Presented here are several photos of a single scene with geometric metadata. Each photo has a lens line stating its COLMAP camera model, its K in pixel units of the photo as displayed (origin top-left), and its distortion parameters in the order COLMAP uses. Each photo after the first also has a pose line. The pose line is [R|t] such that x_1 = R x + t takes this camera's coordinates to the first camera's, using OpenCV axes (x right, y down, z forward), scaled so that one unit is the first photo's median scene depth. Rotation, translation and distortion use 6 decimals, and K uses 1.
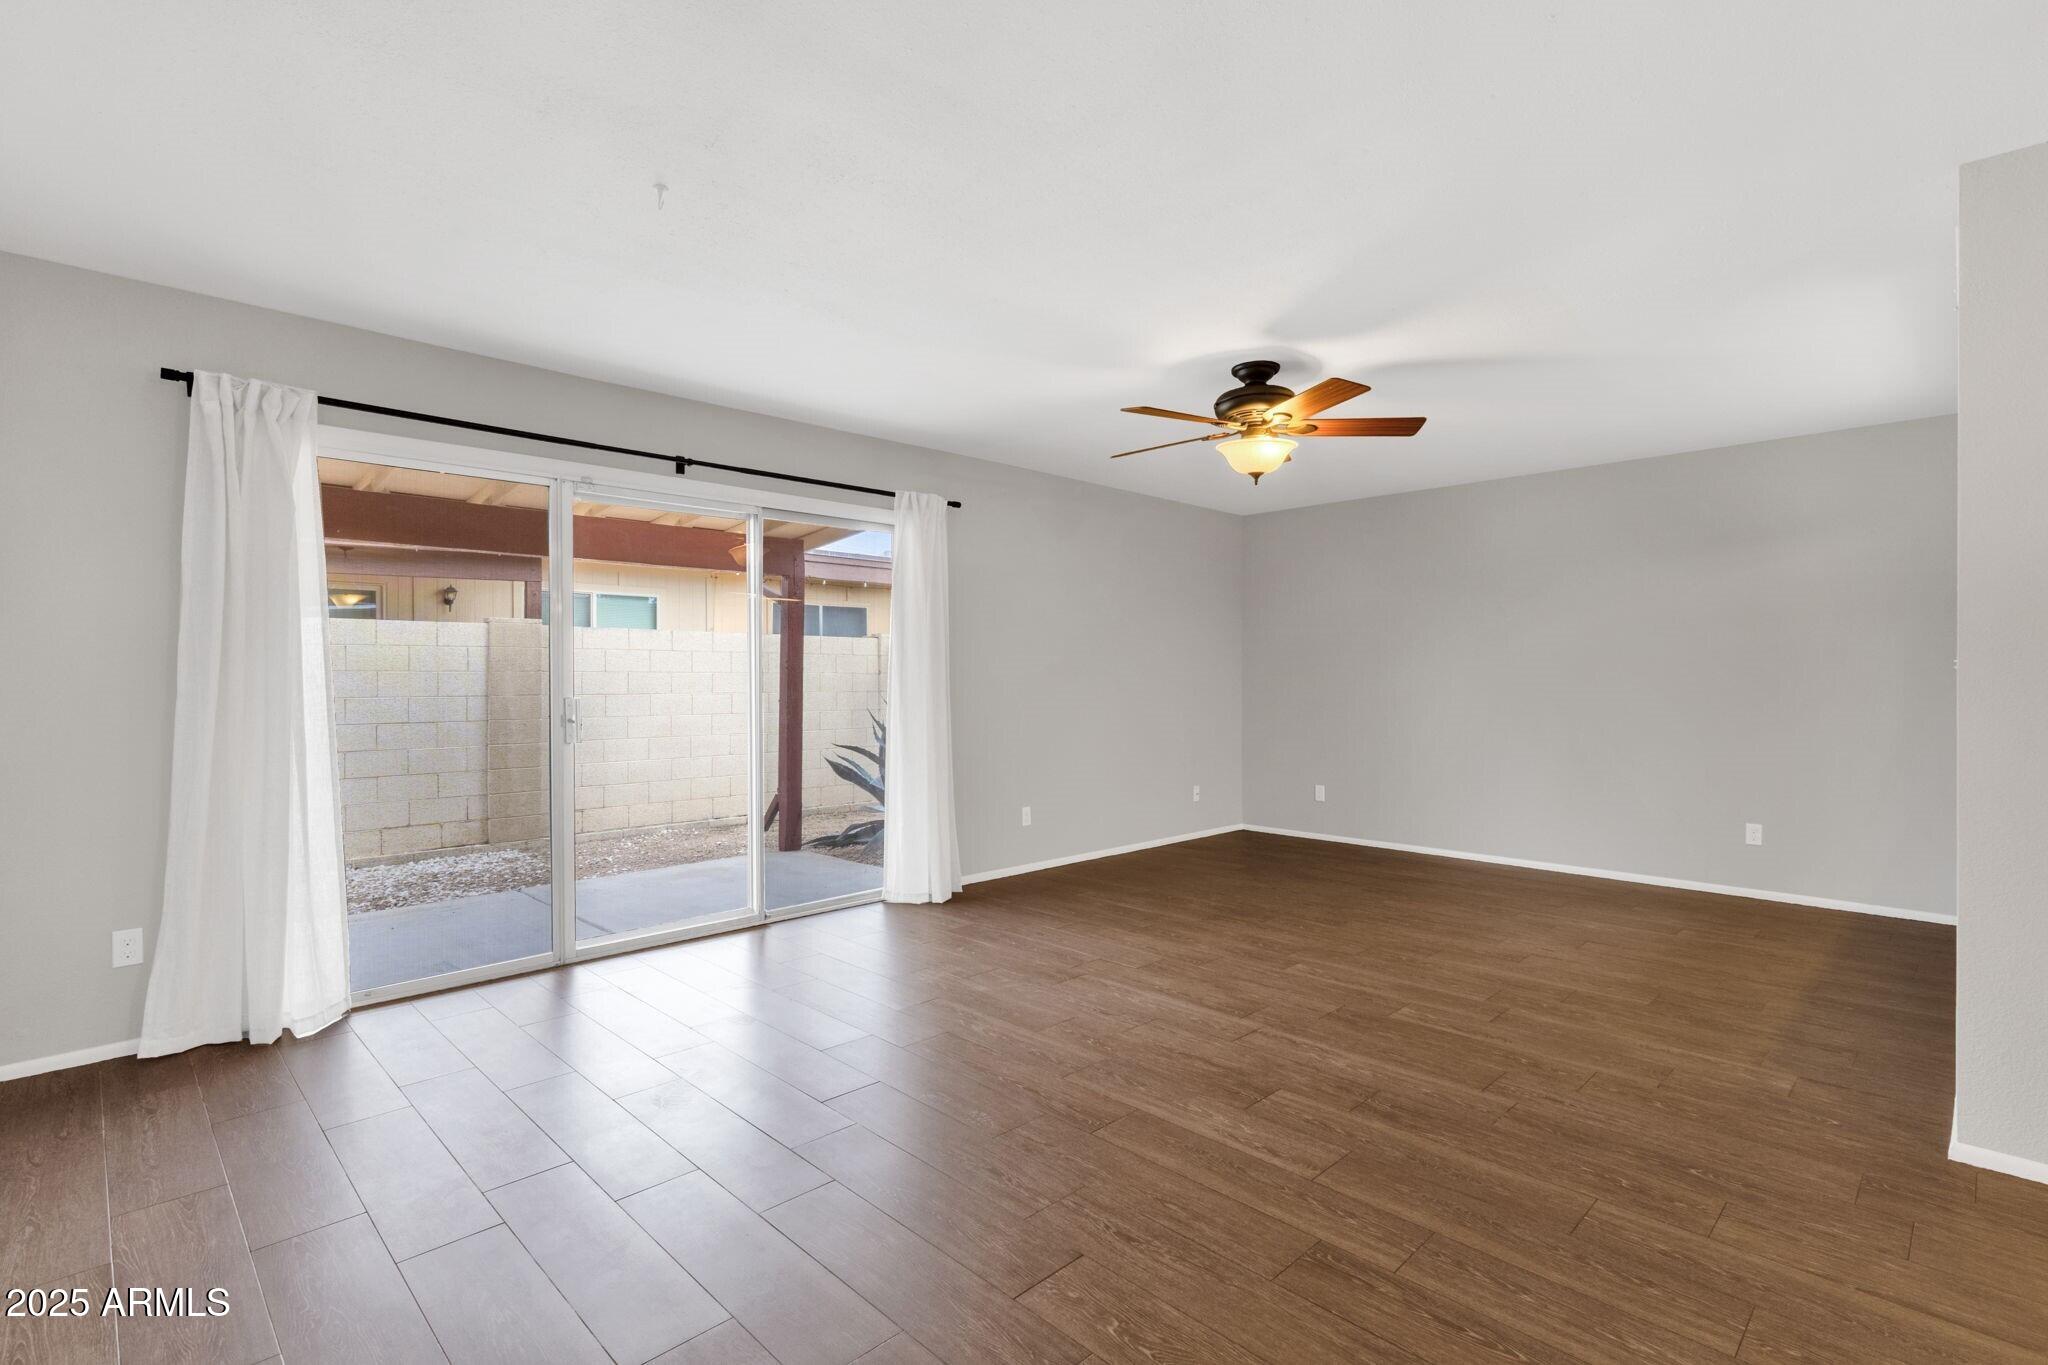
lens RADIAL K [[954.2, 0, 1026.4], [0, 954.2, 679.7], [0, 0, 1]] dist [0.008463, 0.002140]
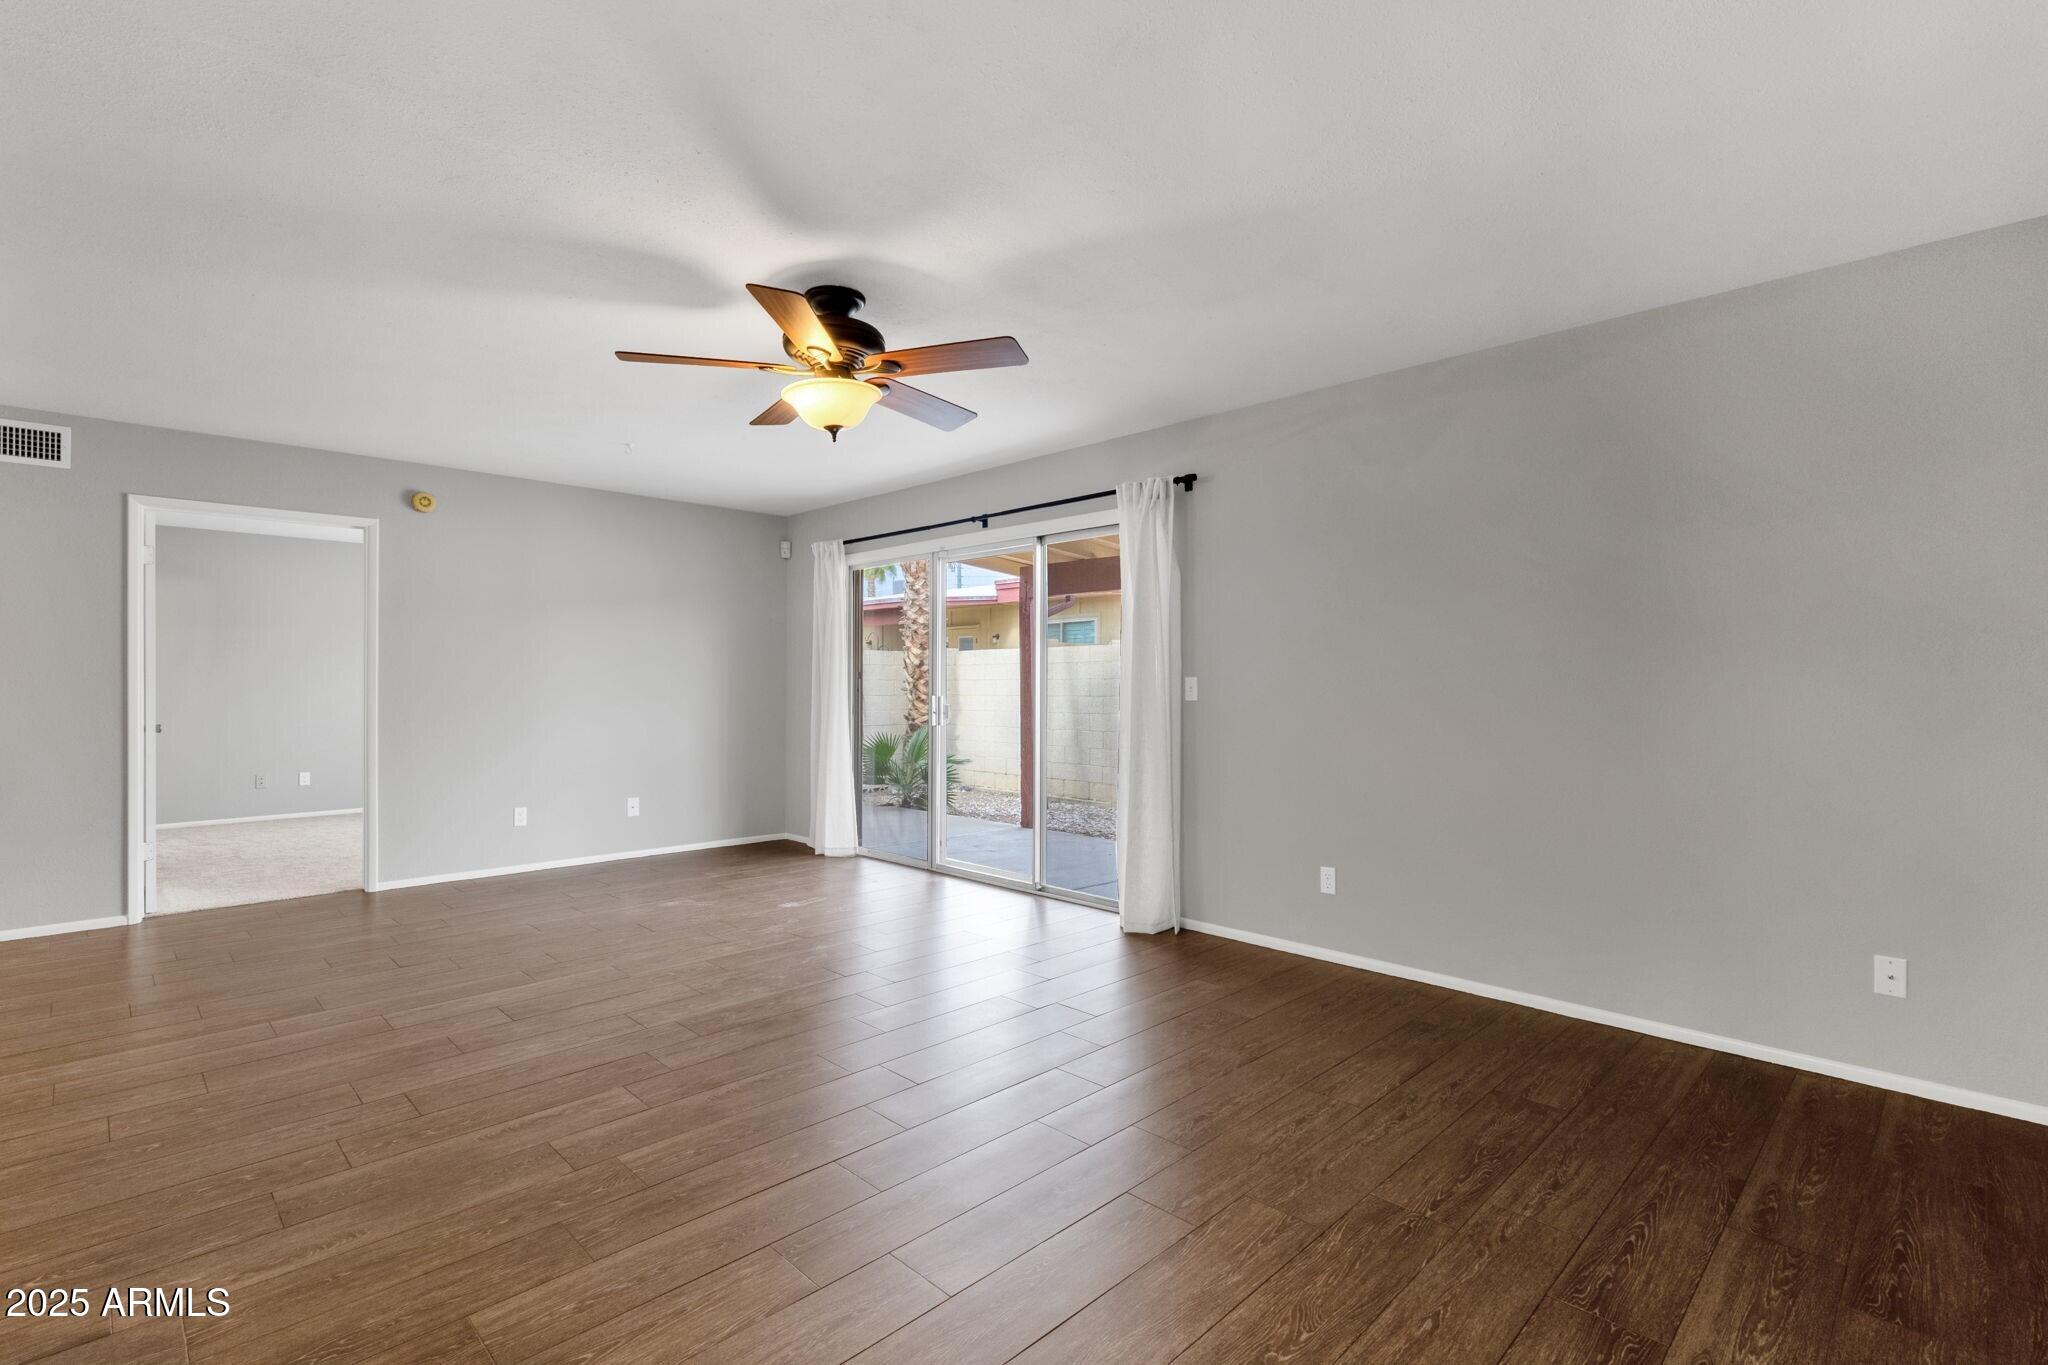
lens RADIAL K [[954.2, 0, 1026.4], [0, 954.2, 679.7], [0, 0, 1]] dist [0.008463, 0.002140]
pose [[-0.003749, -0.002678, -0.999989, 1.094914], [-0.001536, 0.999995, -0.002672, -0.002609], [0.999992, 0.001526, -0.003753, 1.223369]]
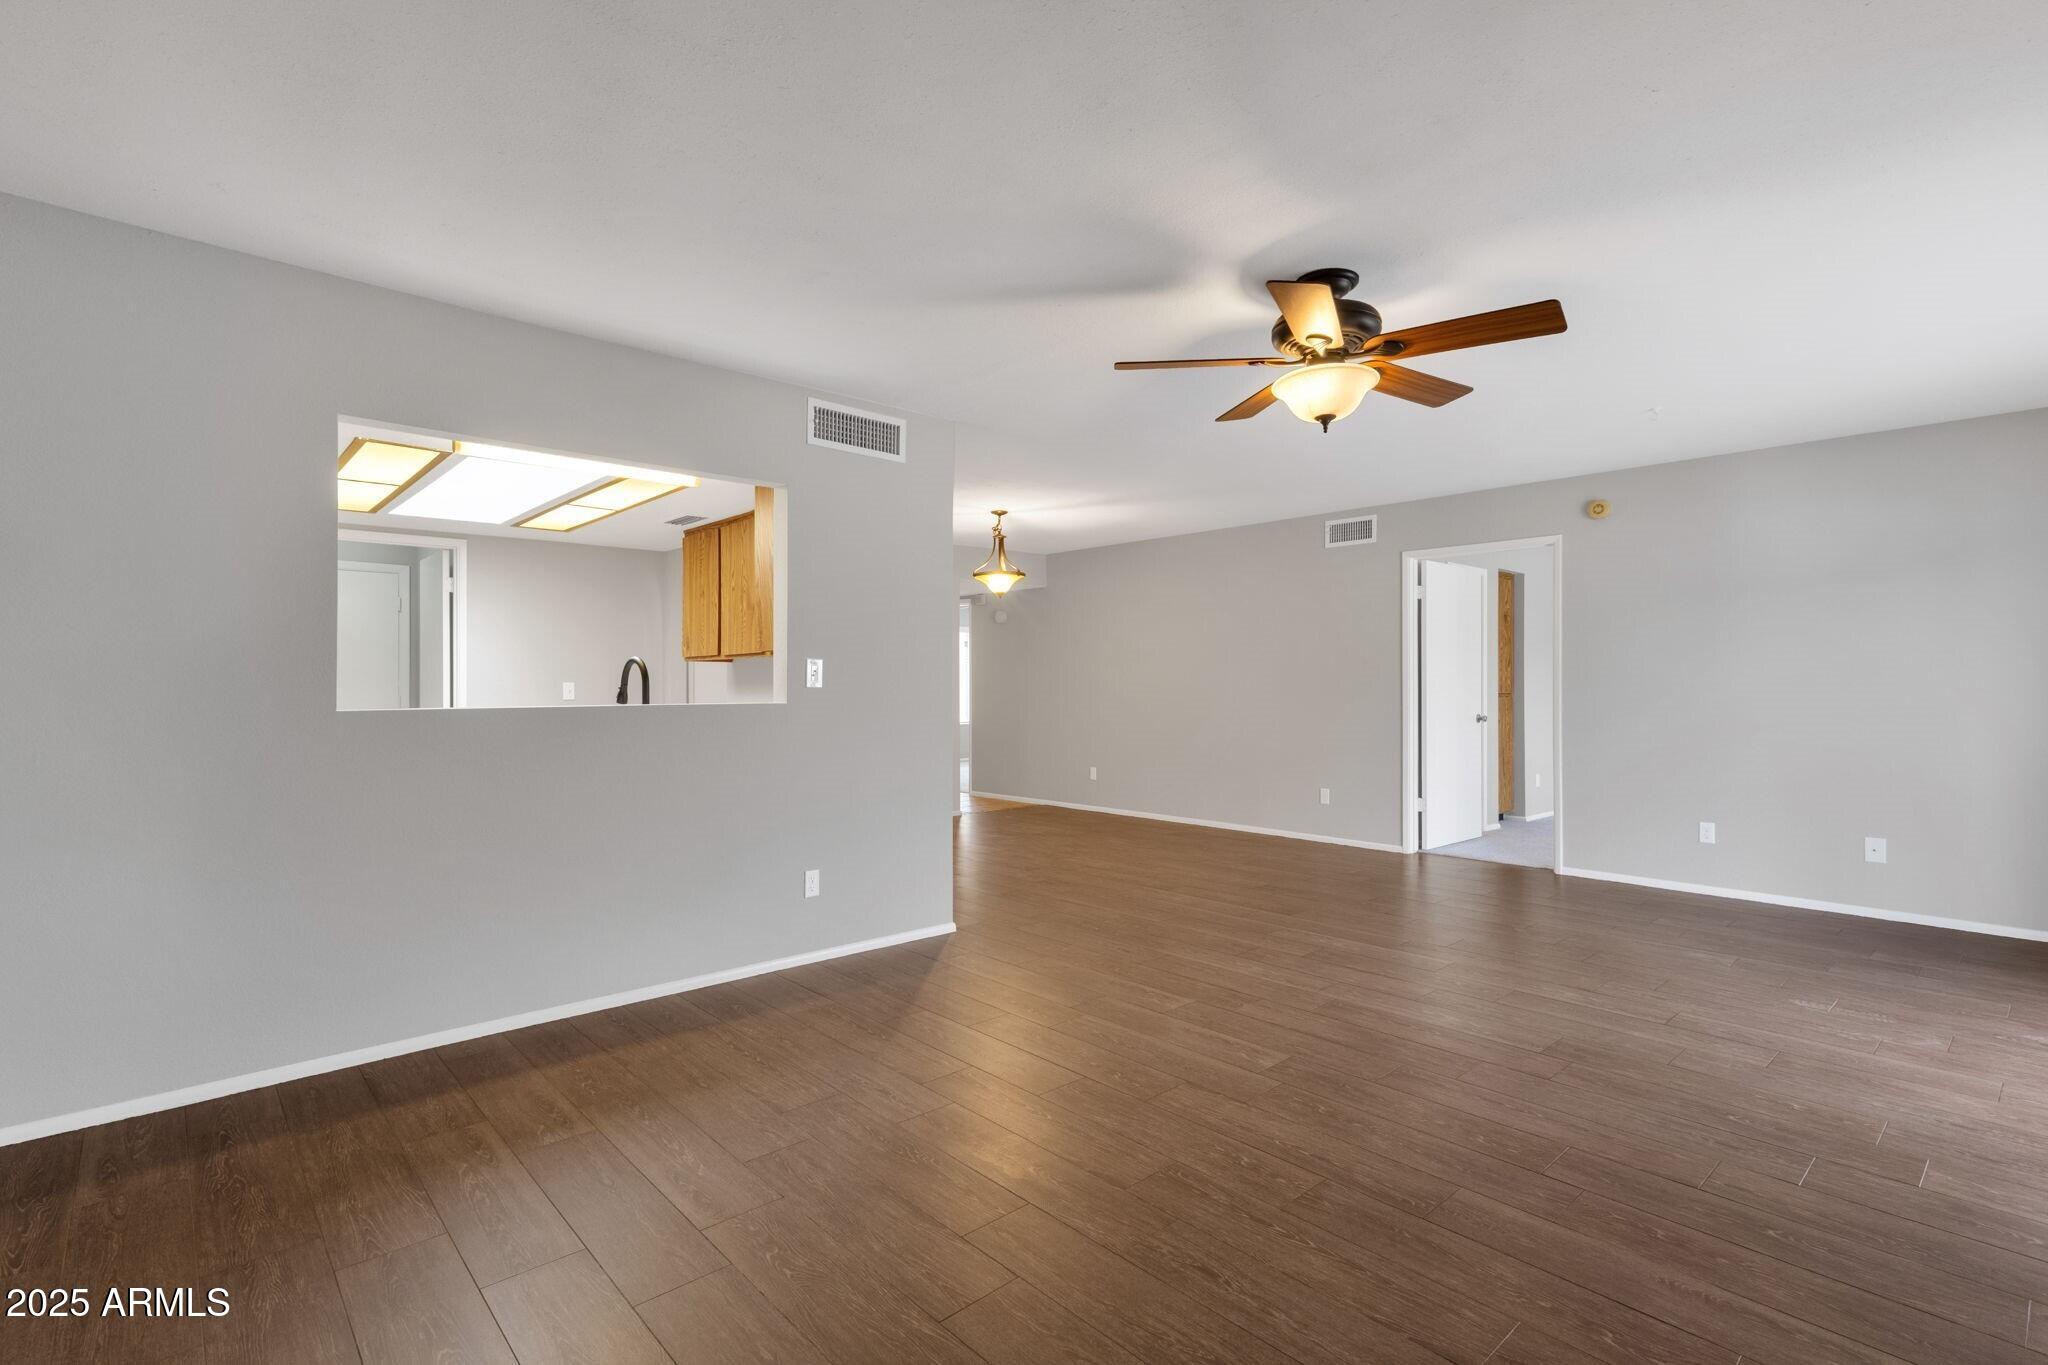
lens RADIAL K [[958.9, 0, 1012.8], [0, 958.9, 683.1], [0, 0, 1]] dist [0.012128, -0.000559]
pose [[-0.998653, -0.000374, 0.051894, 0.474681], [-0.000248, 0.999997, 0.002446, -0.005625], [-0.051894, 0.002429, -0.998650, 1.875879]]
